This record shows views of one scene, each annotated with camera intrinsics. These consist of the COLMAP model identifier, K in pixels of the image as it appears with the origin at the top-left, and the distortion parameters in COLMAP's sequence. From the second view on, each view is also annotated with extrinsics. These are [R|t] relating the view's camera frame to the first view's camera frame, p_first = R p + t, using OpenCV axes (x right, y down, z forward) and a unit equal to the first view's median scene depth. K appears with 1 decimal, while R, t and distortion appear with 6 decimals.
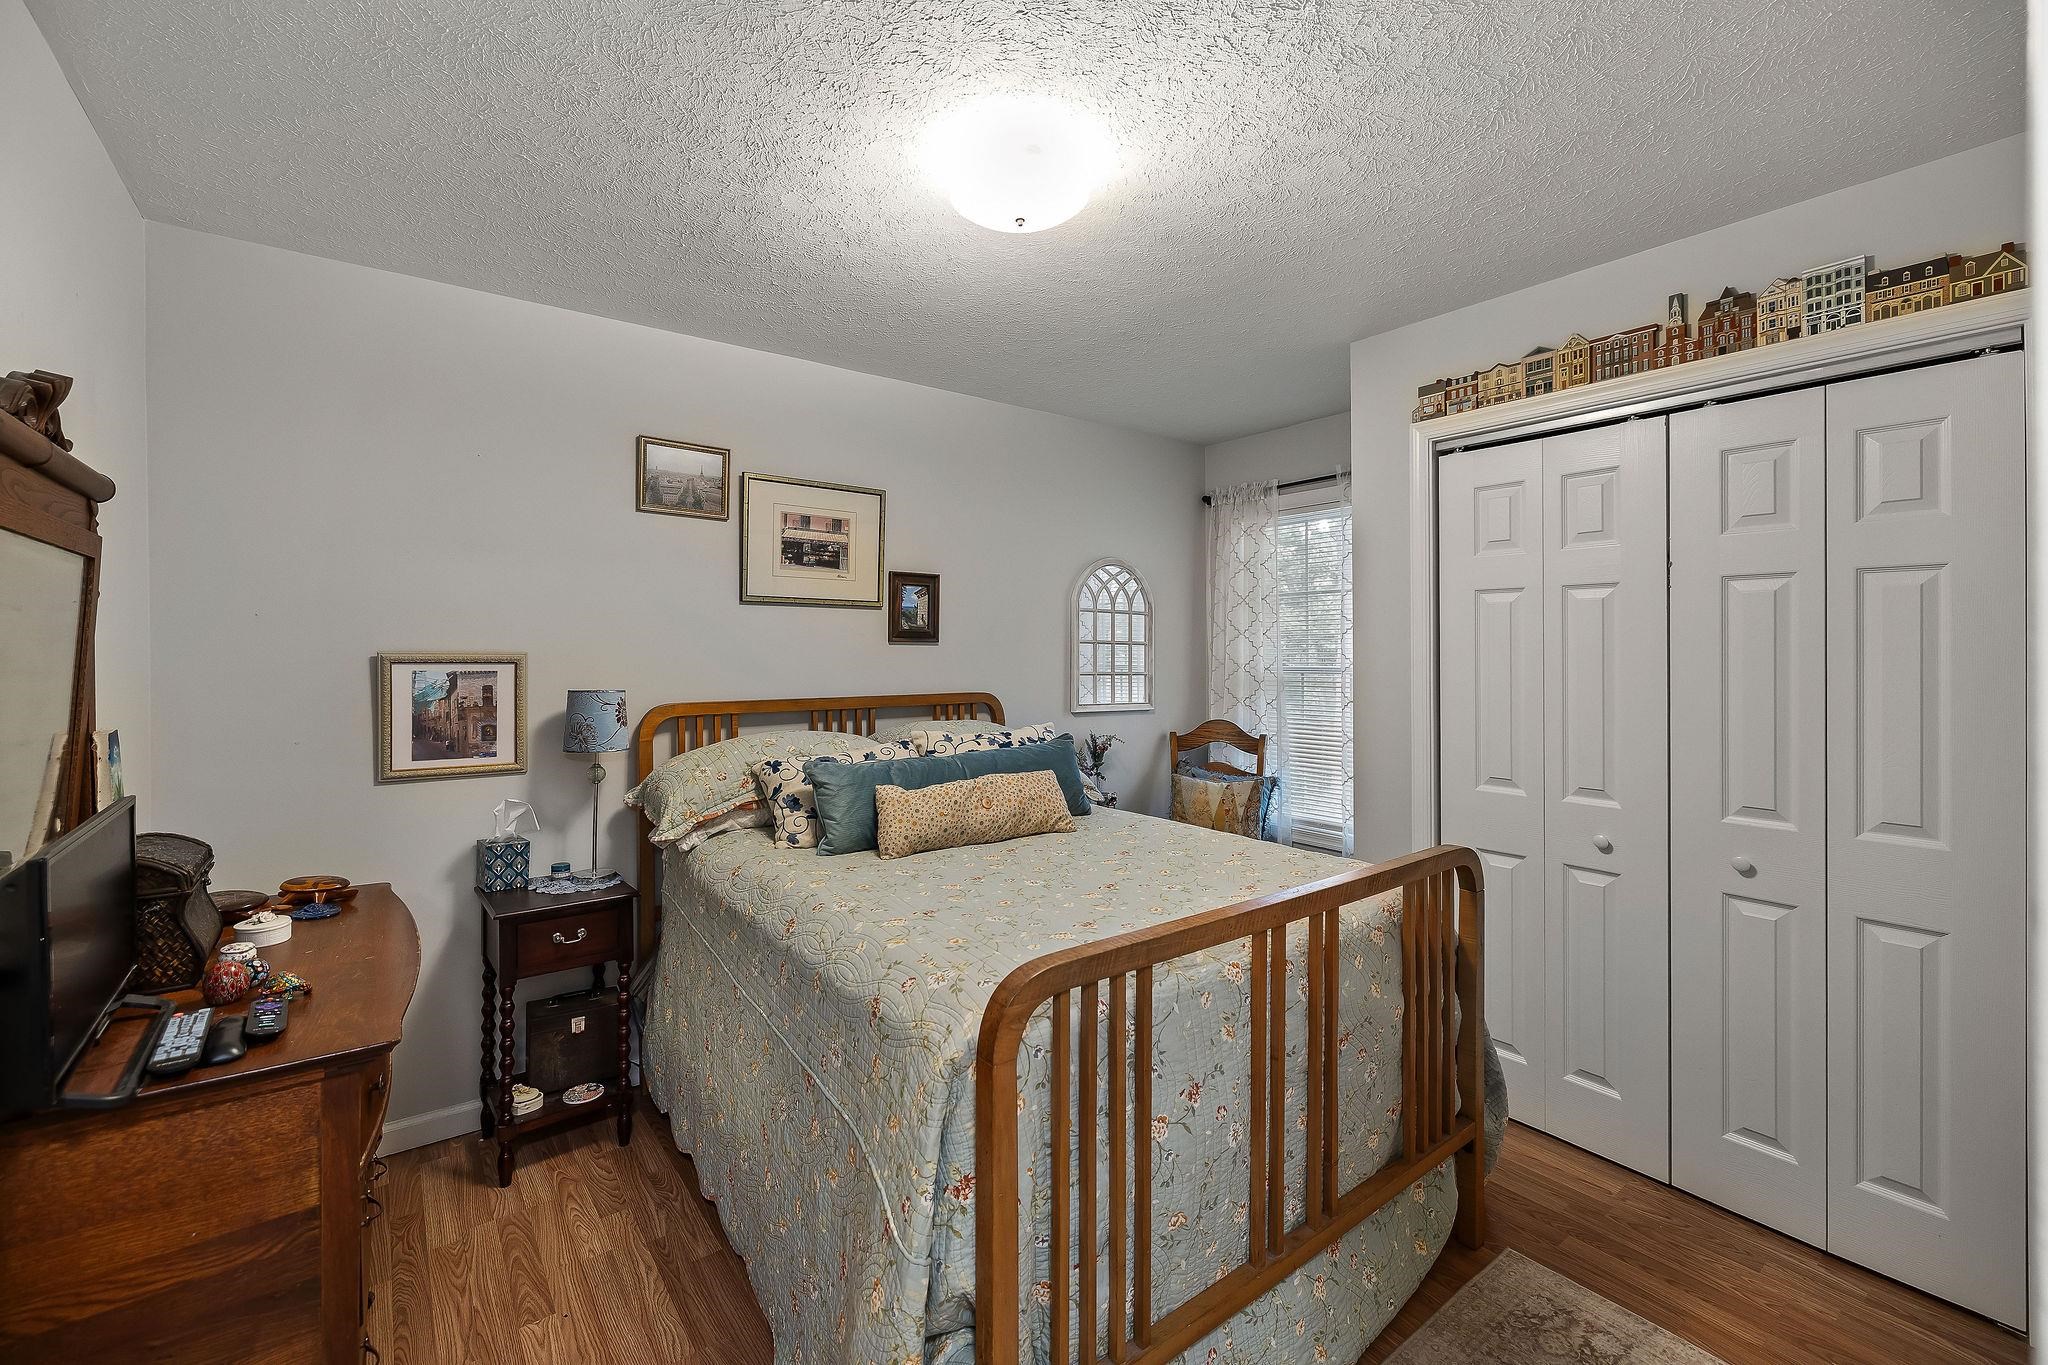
lens RADIAL K [[866.7, 0, 1022.5], [0, 866.7, 662.5], [0, 0, 1]] dist [0.000130, -0.000006]
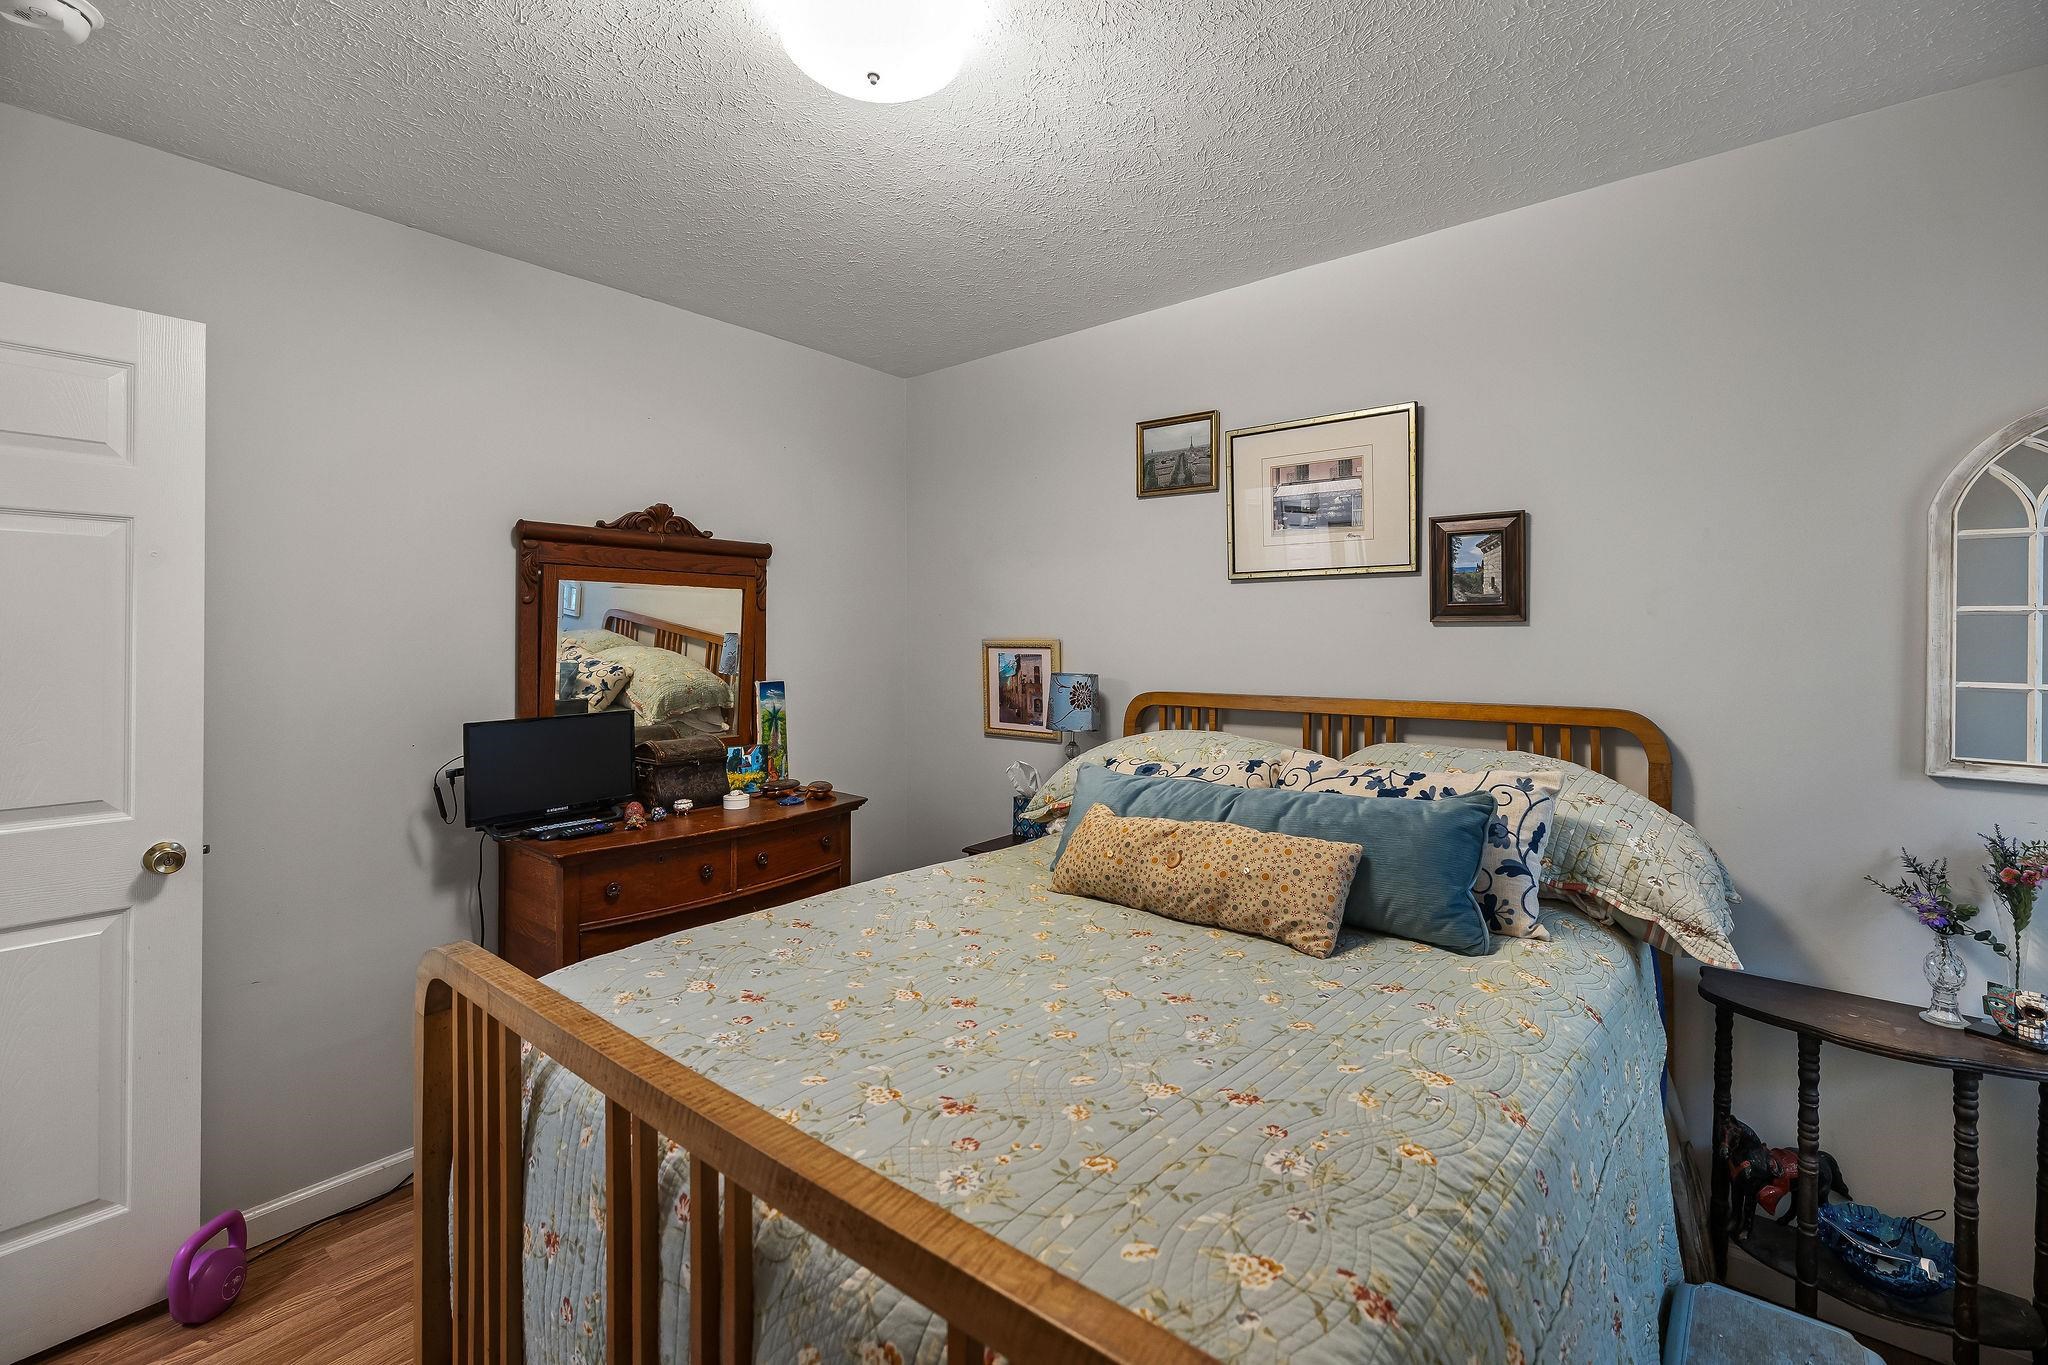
lens RADIAL K [[899.7, 0, 1039.0], [0, 899.7, 637.0], [0, 0, 1]] dist [-0.004530, 0.000147]
pose [[0.223533, -0.004669, -0.974685, 0.560695], [-0.010810, 0.999915, -0.007269, -0.004823], [0.974636, 0.012161, 0.223464, 0.666016]]
